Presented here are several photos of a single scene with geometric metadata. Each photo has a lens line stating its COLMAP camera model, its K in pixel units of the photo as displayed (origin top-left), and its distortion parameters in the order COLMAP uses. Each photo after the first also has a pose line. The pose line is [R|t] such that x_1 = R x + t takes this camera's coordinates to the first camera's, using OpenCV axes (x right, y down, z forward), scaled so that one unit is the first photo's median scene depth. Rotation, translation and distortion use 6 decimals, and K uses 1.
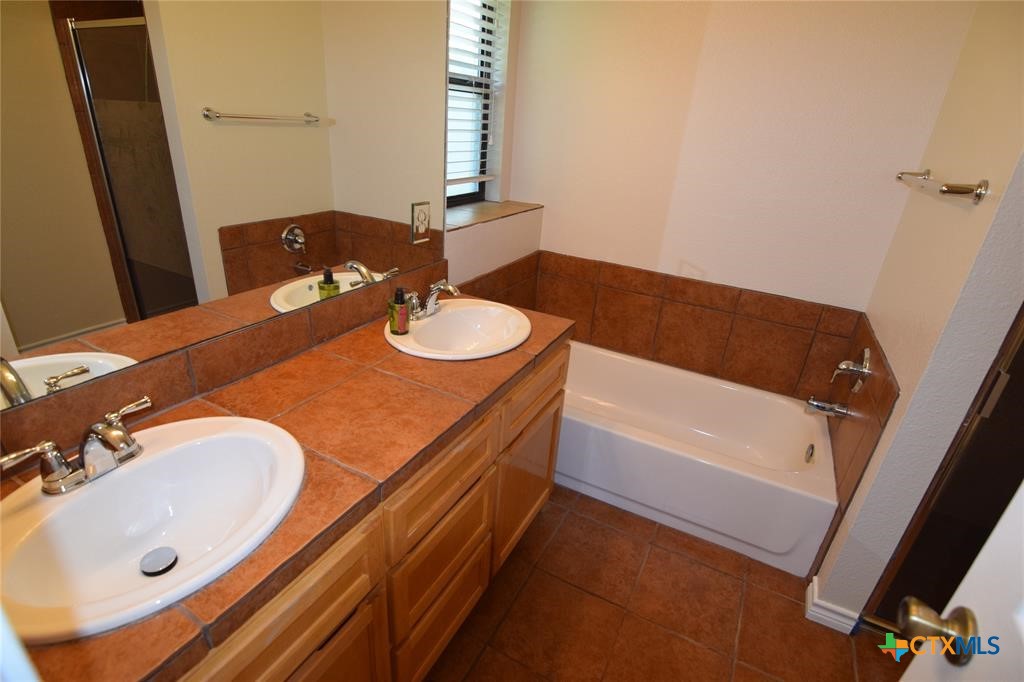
lens RADIAL K [[498.0, 0, 512.0], [0, 498.0, 341.0], [0, 0, 1]] dist [-0.002870, -0.012913]
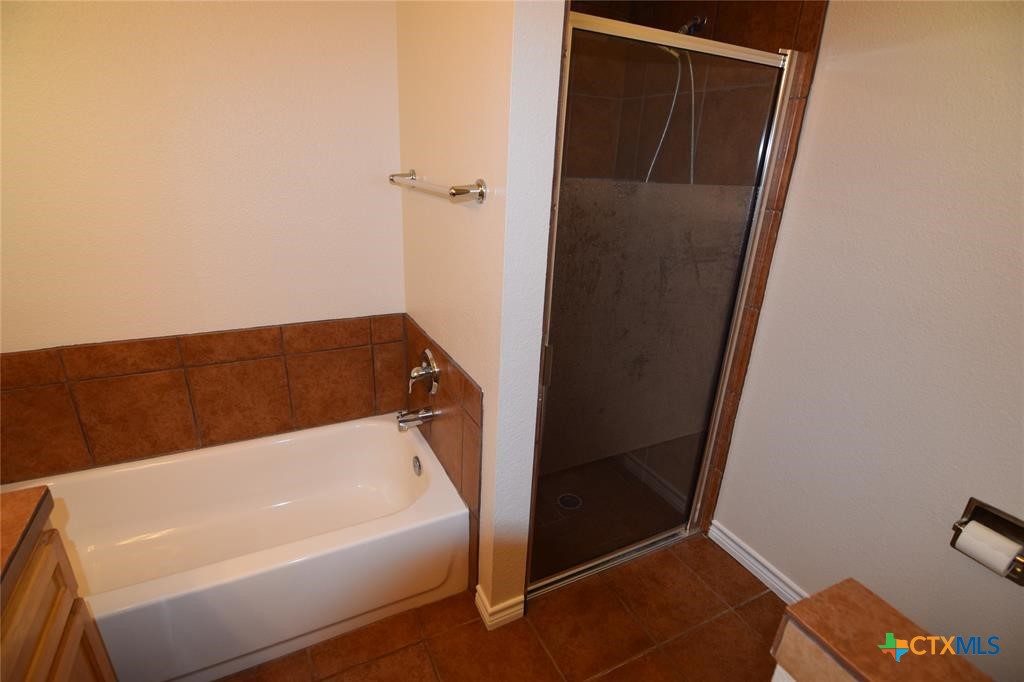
lens RADIAL K [[498.0, 0, 512.0], [0, 498.0, 341.0], [0, 0, 1]] dist [-0.002870, -0.012913]
pose [[0.582956, -0.330176, 0.742392, 0.060473], [0.332953, 0.930545, 0.152408, -0.081341], [-0.741151, 0.158335, 0.652400, 0.174424]]
